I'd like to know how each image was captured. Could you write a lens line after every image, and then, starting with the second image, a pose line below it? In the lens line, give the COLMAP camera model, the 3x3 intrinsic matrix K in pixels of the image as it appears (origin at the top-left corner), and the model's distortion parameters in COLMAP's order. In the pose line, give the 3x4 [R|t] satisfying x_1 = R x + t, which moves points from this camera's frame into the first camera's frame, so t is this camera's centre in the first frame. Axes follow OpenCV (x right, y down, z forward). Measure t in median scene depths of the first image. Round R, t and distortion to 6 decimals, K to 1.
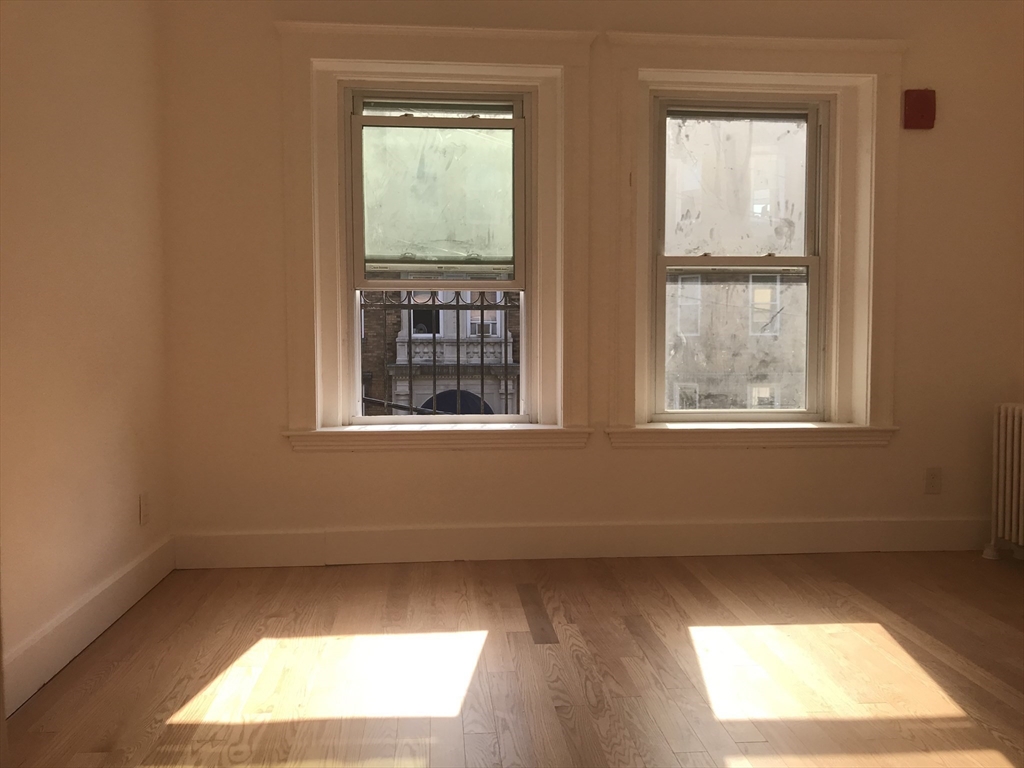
lens RADIAL K [[830.4, 0, 512.0], [0, 830.4, 384.0], [0, 0, 1]] dist [0.015983, 0.008837]
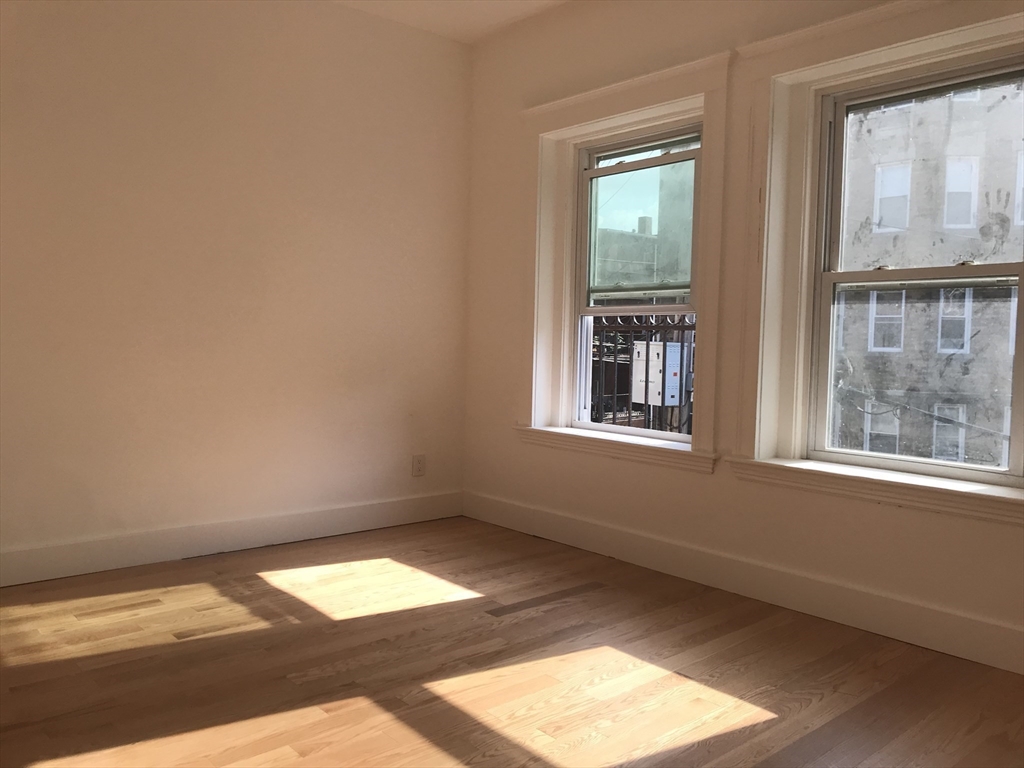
lens RADIAL K [[812.9, 0, 512.0], [0, 812.9, 384.0], [0, 0, 1]] dist [0.019615, 0.008896]
pose [[0.602081, 0.056318, -0.796446, 0.684960], [-0.070837, 0.997344, 0.016974, -0.027174], [0.795287, 0.046198, 0.604471, 0.216065]]
